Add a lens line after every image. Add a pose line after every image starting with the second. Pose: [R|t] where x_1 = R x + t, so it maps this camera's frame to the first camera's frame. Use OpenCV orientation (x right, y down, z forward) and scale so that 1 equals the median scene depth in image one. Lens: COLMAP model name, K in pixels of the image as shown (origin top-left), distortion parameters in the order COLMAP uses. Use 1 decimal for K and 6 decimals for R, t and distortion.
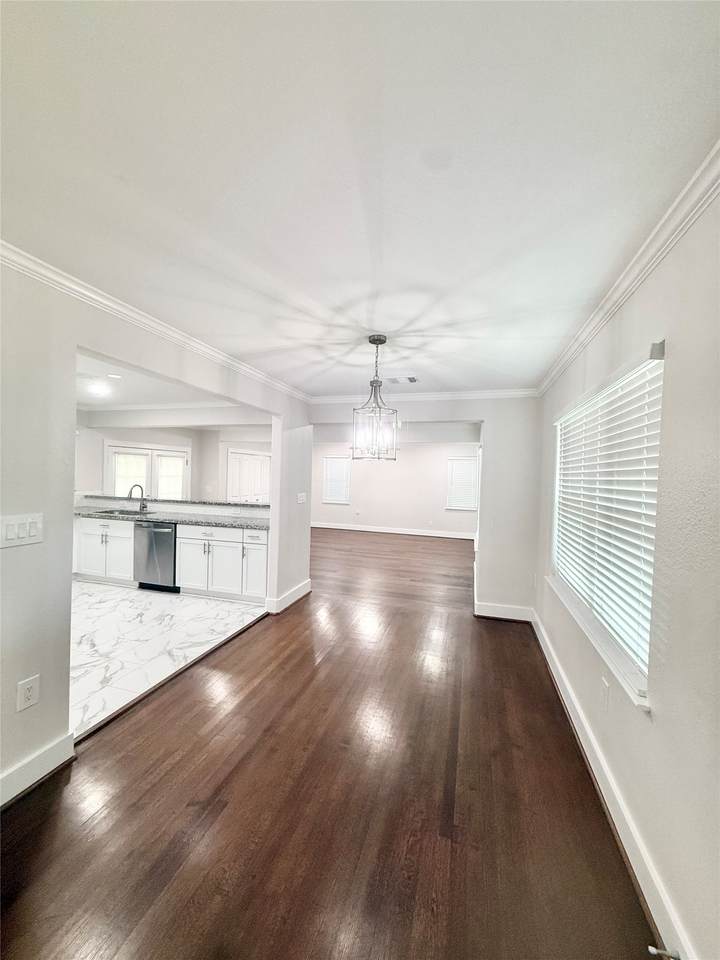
lens RADIAL K [[382.8, 0, 356.6], [0, 382.8, 479.7], [0, 0, 1]] dist [-0.001994, 0.000160]
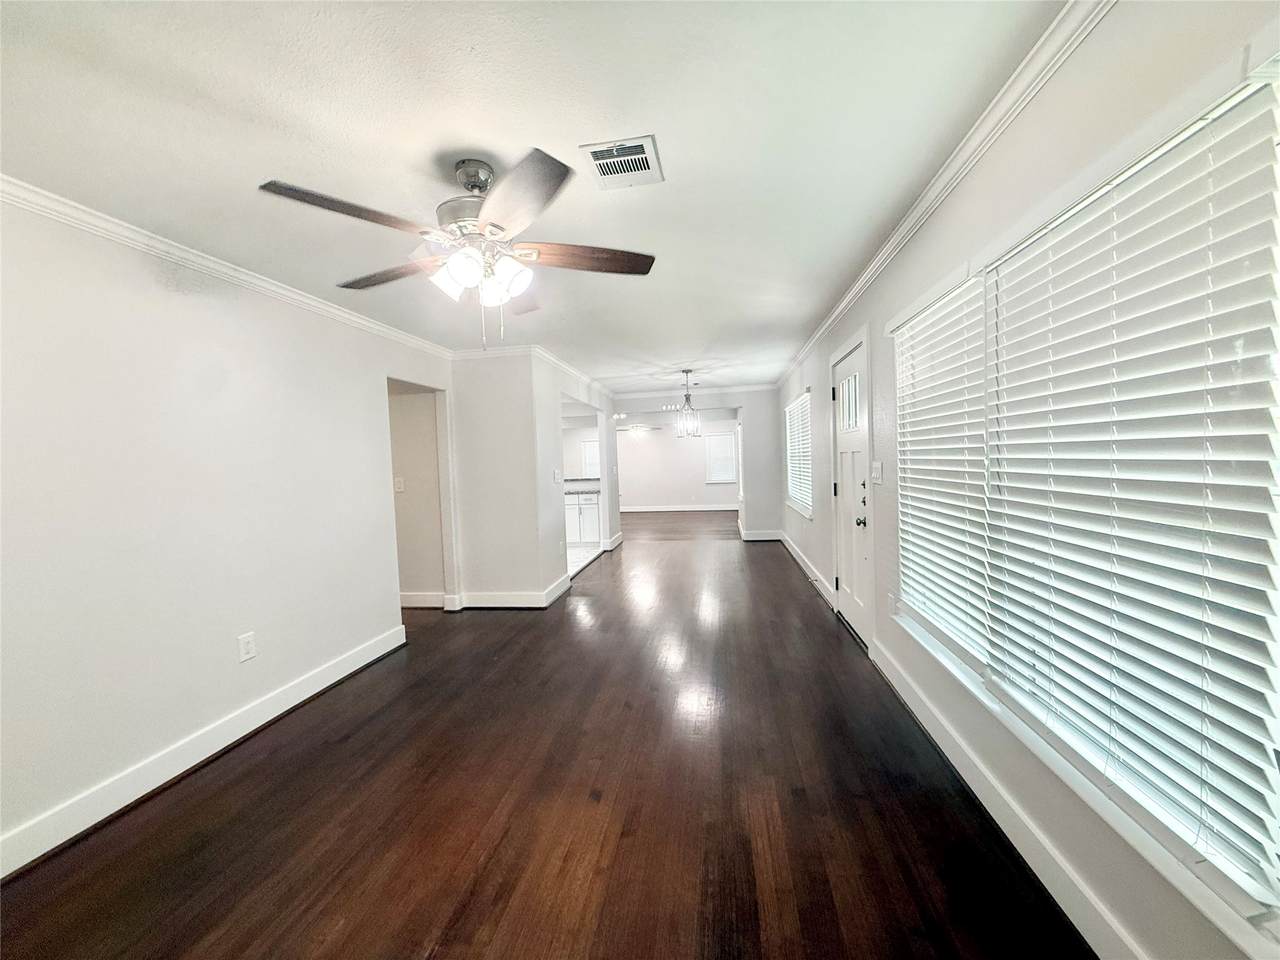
lens RADIAL K [[510.4, 0, 640.0], [0, 510.4, 480.0], [0, 0, 1]] dist [-0.001994, 0.000160]
pose [[0.988502, -0.072476, 0.132704, -0.339290], [0.069309, 0.997193, 0.028338, 0.042648], [-0.134385, -0.018815, 0.990751, -0.902993]]
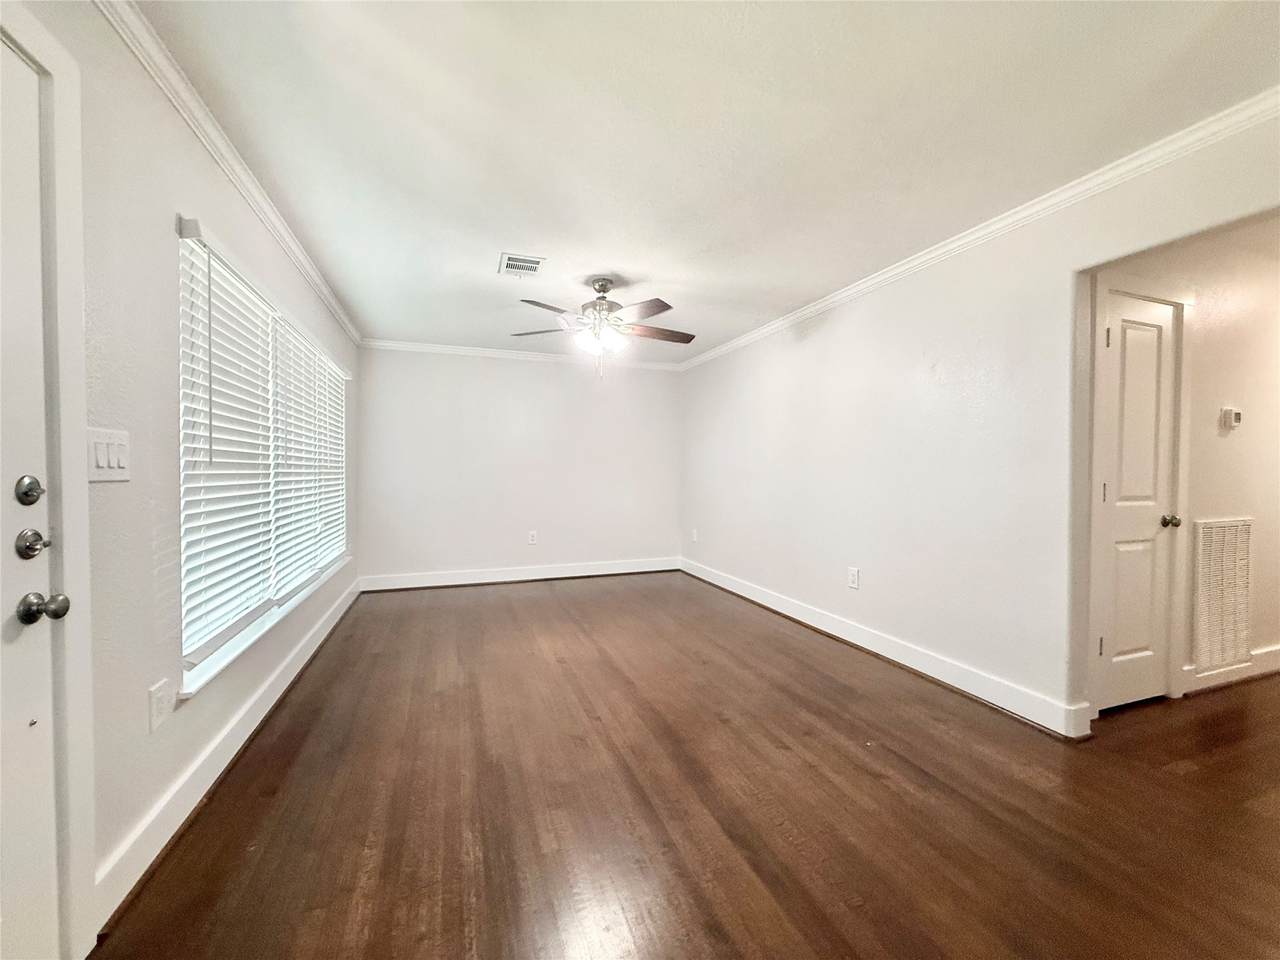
lens RADIAL K [[510.4, 0, 640.0], [0, 510.4, 480.0], [0, 0, 1]] dist [-0.001994, 0.000160]
pose [[-0.803351, -0.019371, -0.595191, 0.732586], [-0.033470, 0.999360, 0.012651, 0.142044], [0.594565, 0.030084, -0.803485, 2.514303]]
